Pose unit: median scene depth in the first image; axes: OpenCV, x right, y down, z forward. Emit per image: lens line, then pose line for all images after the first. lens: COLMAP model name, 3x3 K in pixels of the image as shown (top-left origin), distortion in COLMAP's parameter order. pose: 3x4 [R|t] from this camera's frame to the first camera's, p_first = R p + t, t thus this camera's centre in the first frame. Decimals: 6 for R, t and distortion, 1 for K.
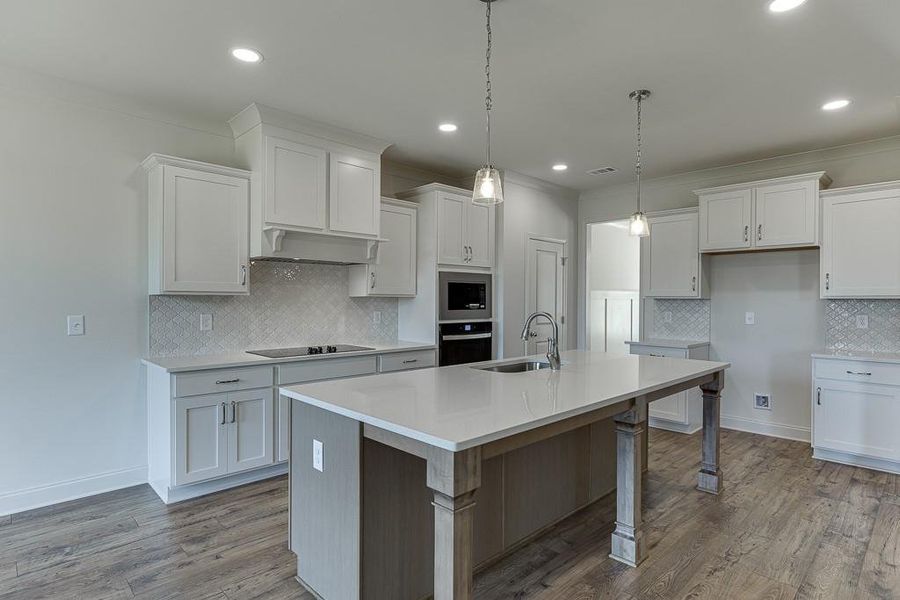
lens RADIAL K [[473.8, 0, 456.6], [0, 473.8, 303.2], [0, 0, 1]] dist [-0.003139, -0.000772]
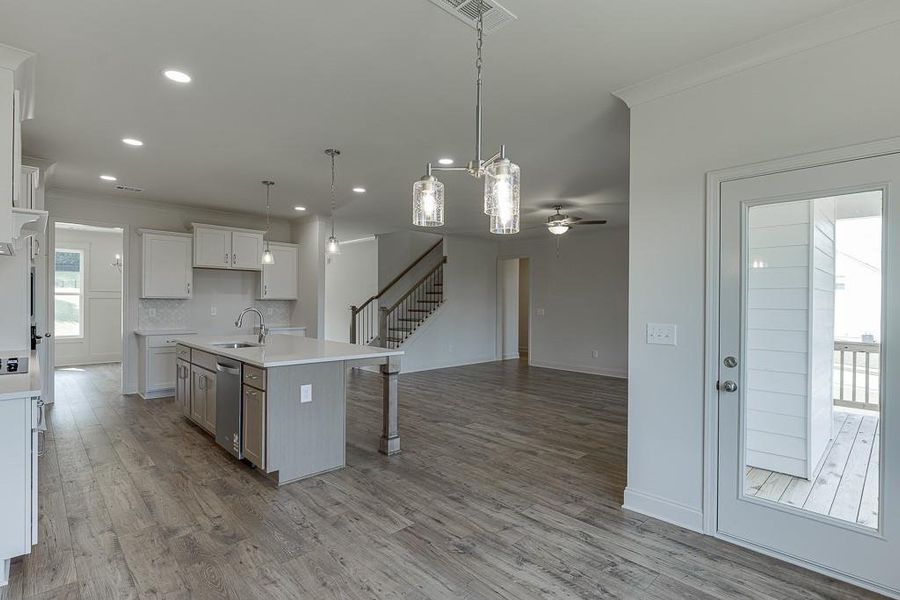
lens RADIAL K [[439.3, 0, 458.2], [0, 439.3, 301.7], [0, 0, 1]] dist [-0.005654, -0.000570]
pose [[0.001193, -0.004031, 0.999991, -0.909297], [-0.001171, 0.999991, 0.004032, -0.007204], [-0.999999, -0.001176, 0.001188, 0.220263]]
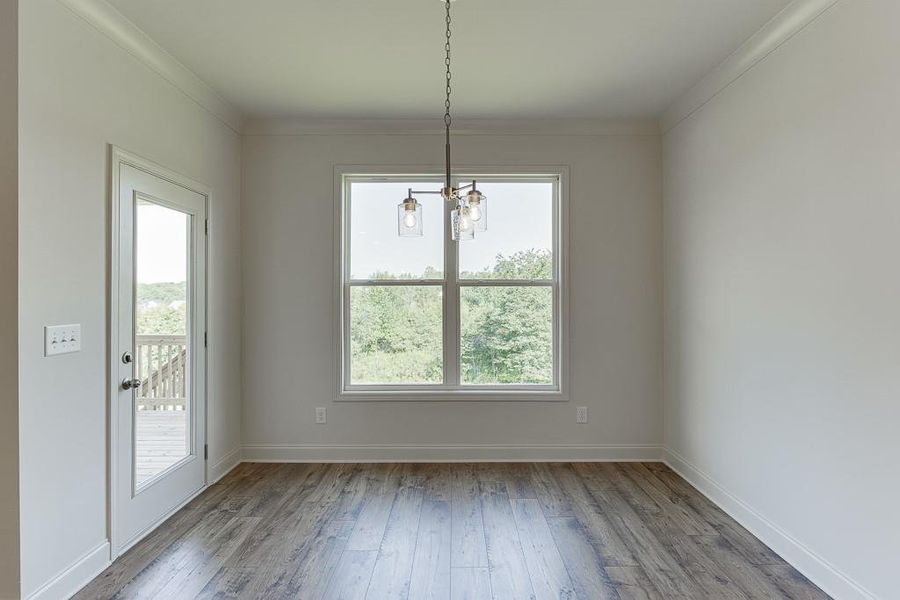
lens RADIAL K [[439.3, 0, 458.2], [0, 439.3, 301.7], [0, 0, 1]] dist [-0.005654, -0.000570]
pose [[-0.699852, 0.005613, -0.714266, -0.224385], [-0.005783, 0.999892, 0.013524, -0.002029], [0.714265, 0.013596, -0.699744, 0.531966]]
